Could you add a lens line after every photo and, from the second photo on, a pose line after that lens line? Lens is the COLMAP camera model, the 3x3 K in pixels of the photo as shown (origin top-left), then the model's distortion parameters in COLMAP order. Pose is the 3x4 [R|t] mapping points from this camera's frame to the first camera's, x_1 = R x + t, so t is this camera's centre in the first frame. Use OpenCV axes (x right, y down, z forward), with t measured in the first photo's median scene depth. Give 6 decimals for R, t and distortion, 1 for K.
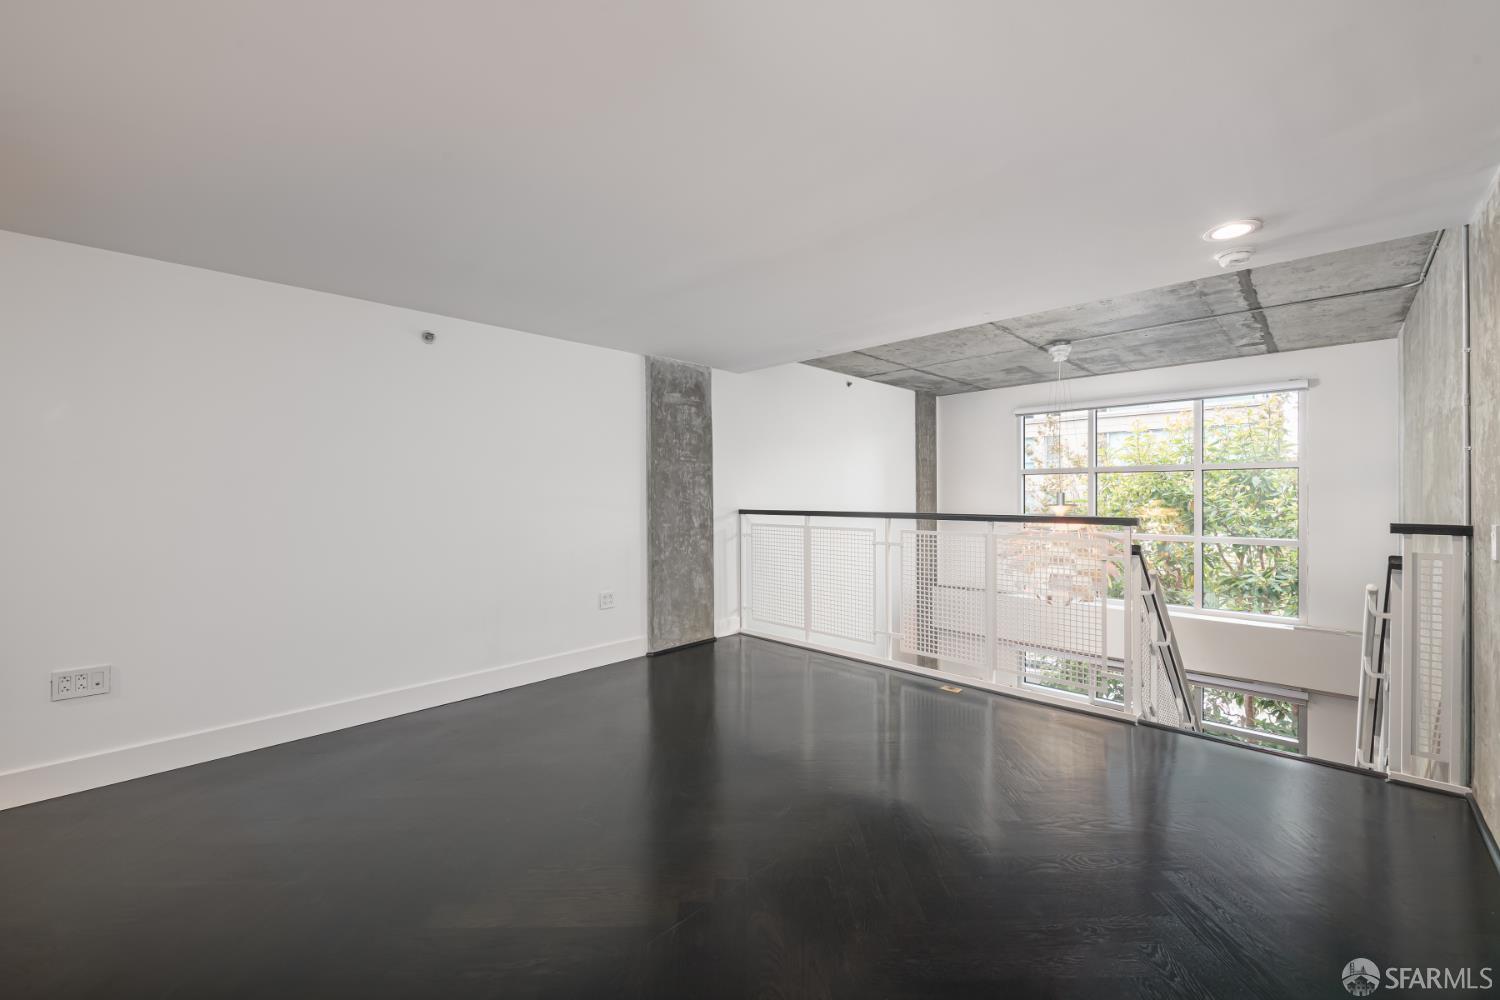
lens RADIAL K [[607.0, 0, 739.4], [0, 607.0, 503.5], [0, 0, 1]] dist [0.000512, 0.000143]
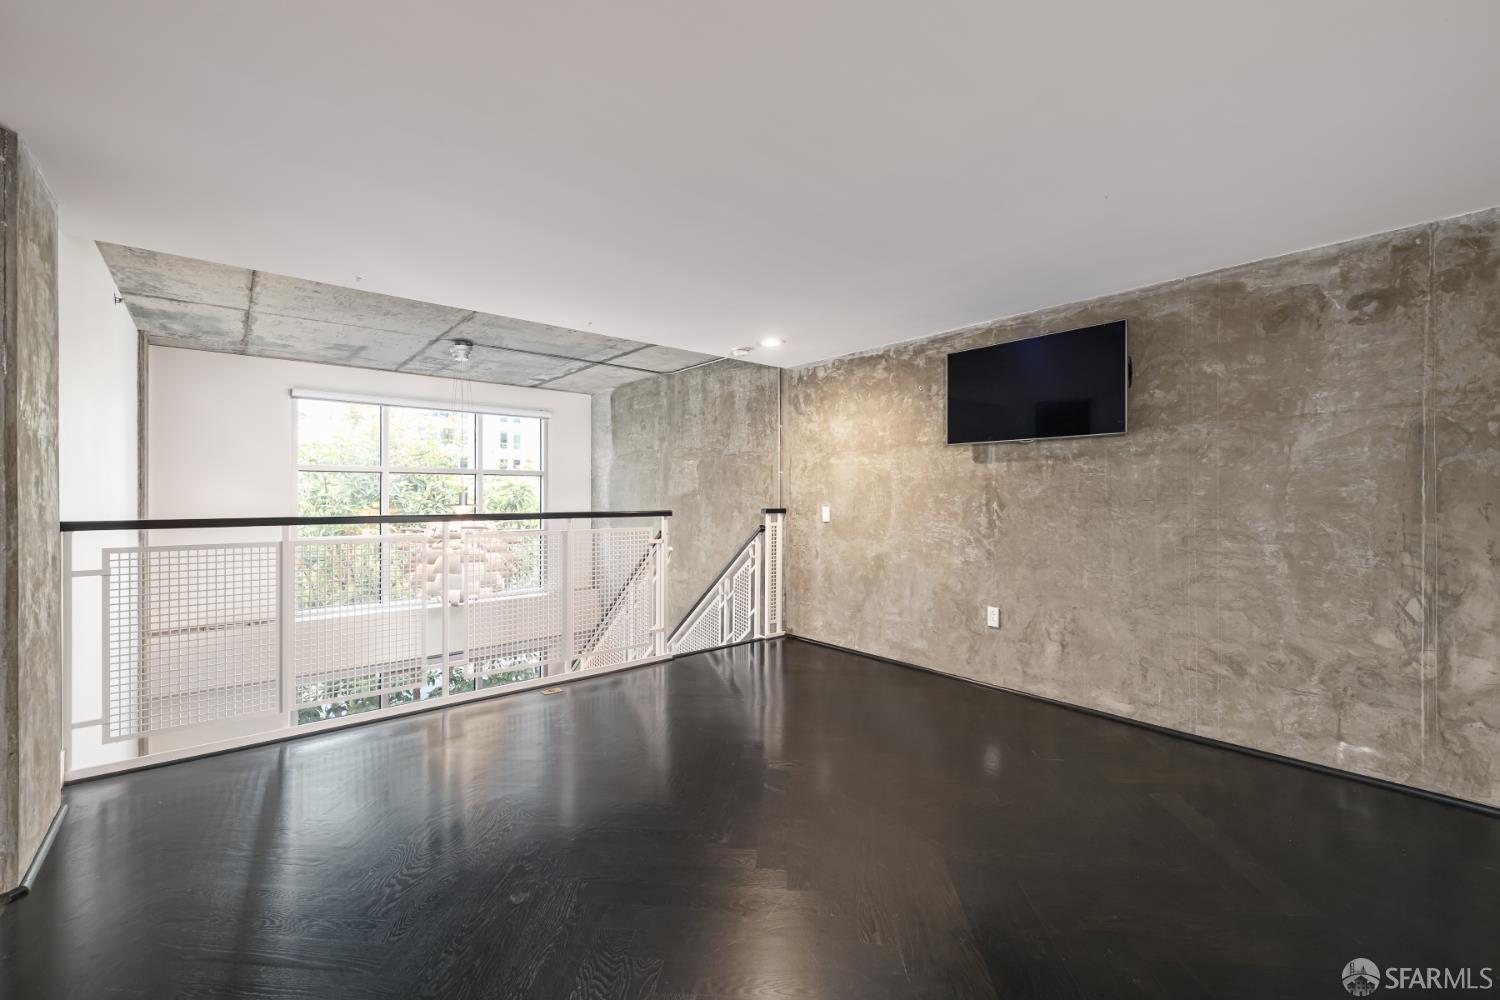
lens RADIAL K [[607.0, 0, 740.2], [0, 607.0, 493.3], [0, 0, 1]] dist [0.000512, 0.000143]
pose [[0.083857, 0.002646, 0.996474, -0.433782], [0.010351, 0.999940, -0.003526, -0.005214], [-0.996424, 0.010610, 0.083824, 0.448277]]
